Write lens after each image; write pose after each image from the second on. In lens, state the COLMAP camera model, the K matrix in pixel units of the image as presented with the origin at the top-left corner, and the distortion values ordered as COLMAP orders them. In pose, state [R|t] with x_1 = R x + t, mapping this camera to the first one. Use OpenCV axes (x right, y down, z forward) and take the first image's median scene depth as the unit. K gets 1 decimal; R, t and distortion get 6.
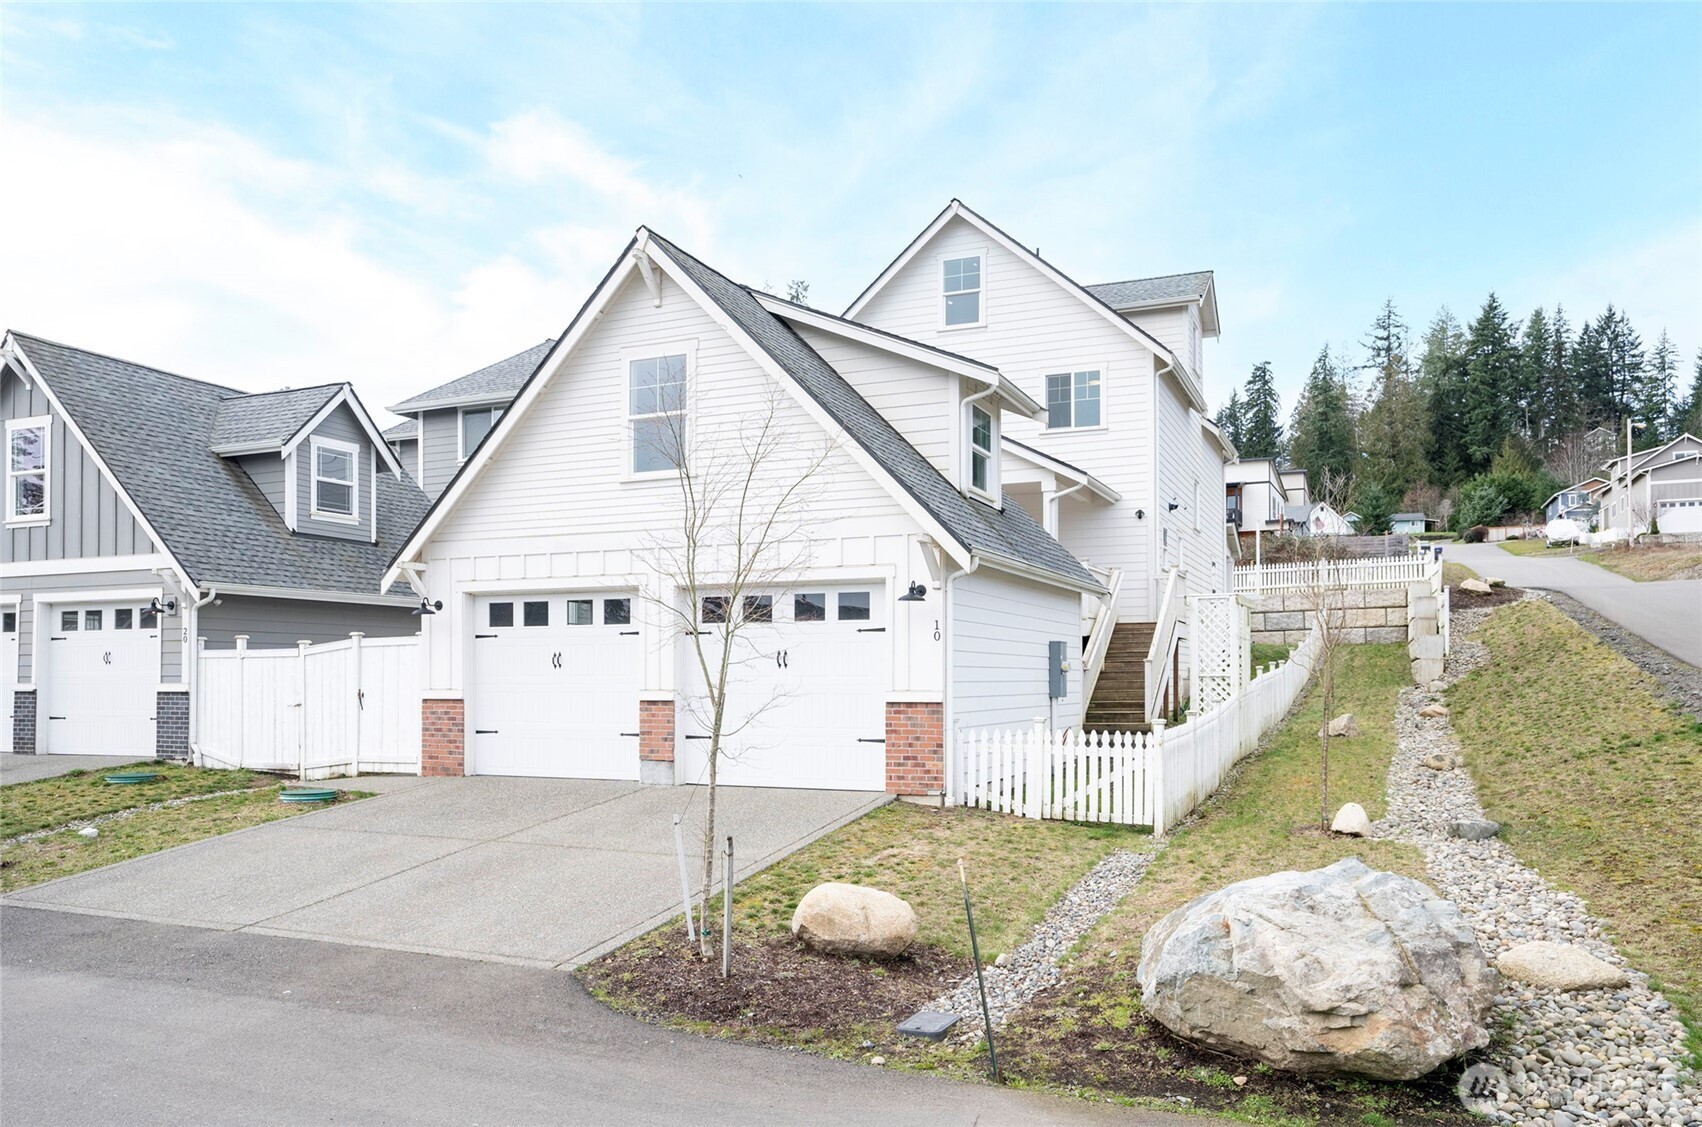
lens RADIAL K [[1216.8, 0, 847.9], [0, 1216.8, 596.4], [0, 0, 1]] dist [-0.027605, 0.050654]
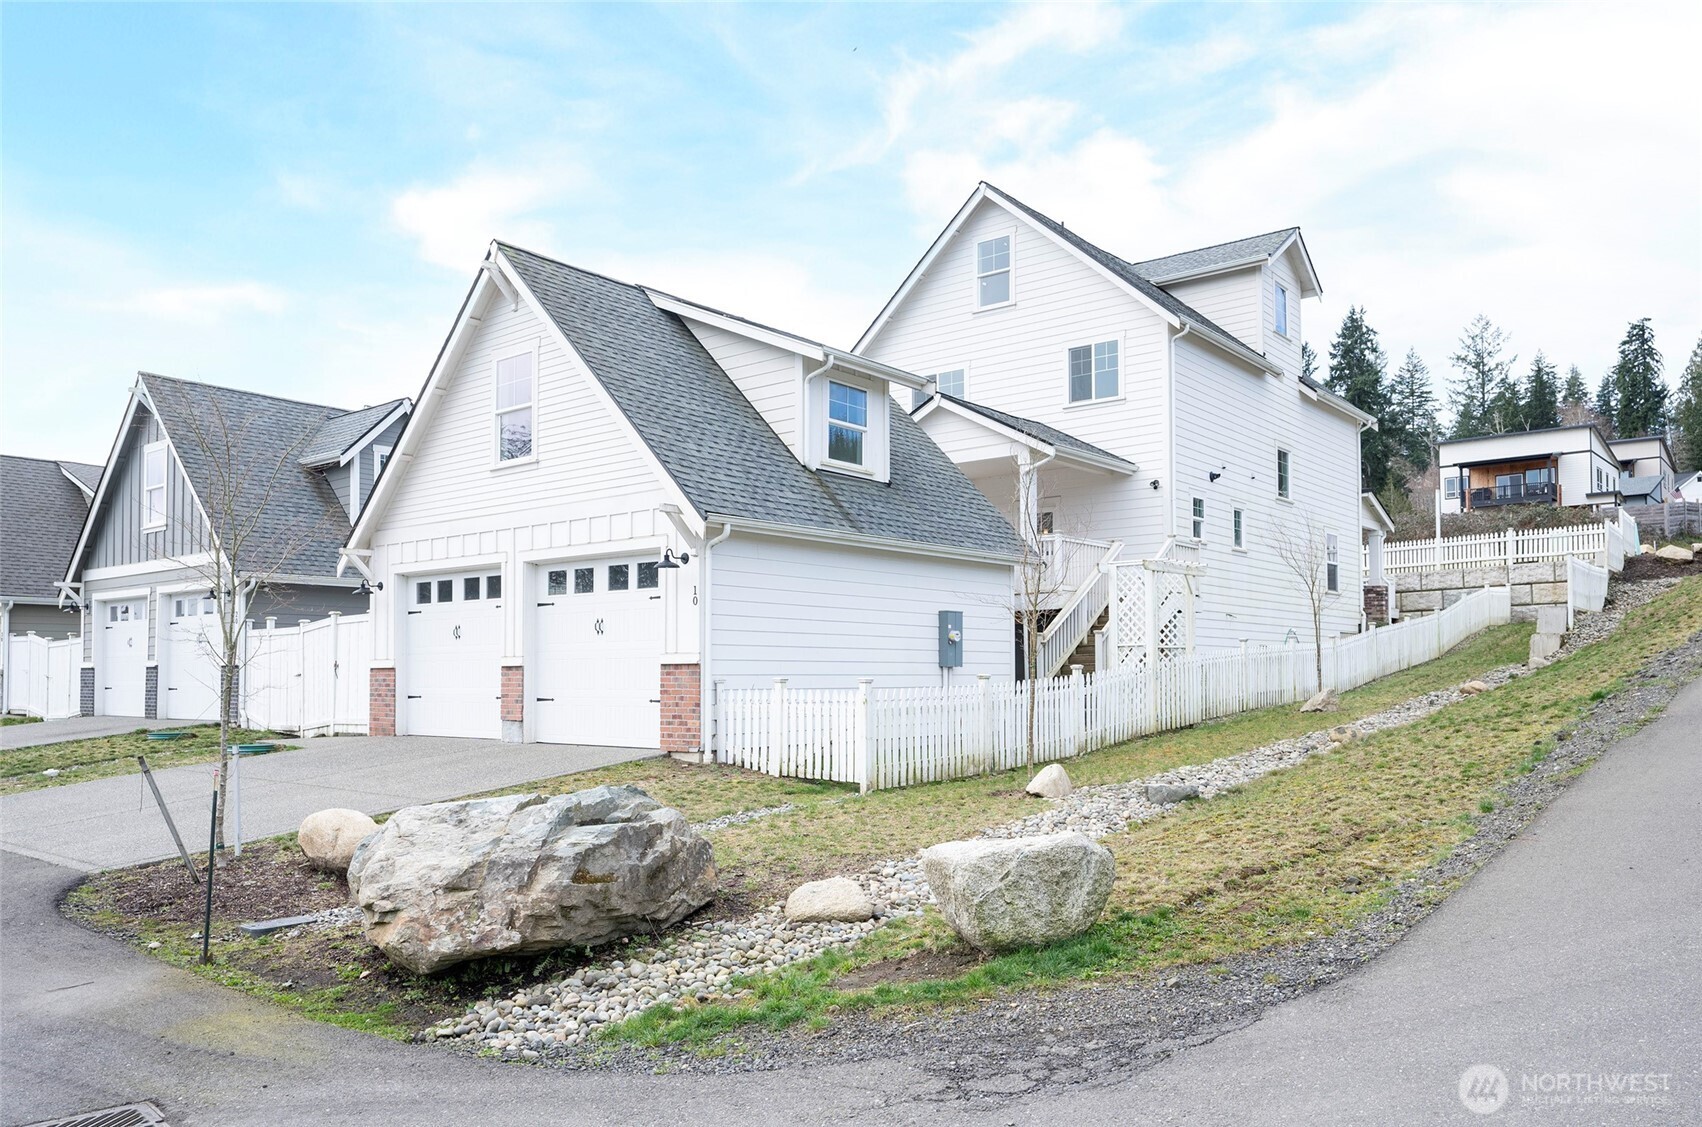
lens RADIAL K [[1200.5, 0, 851.0], [0, 1200.5, 563.5], [0, 0, 1]] dist [-0.007720, 0.001871]
pose [[0.967044, -0.024741, -0.253406, 0.363994], [0.018663, 0.999478, -0.026362, 0.023565], [0.253926, 0.020764, 0.967001, 0.021820]]
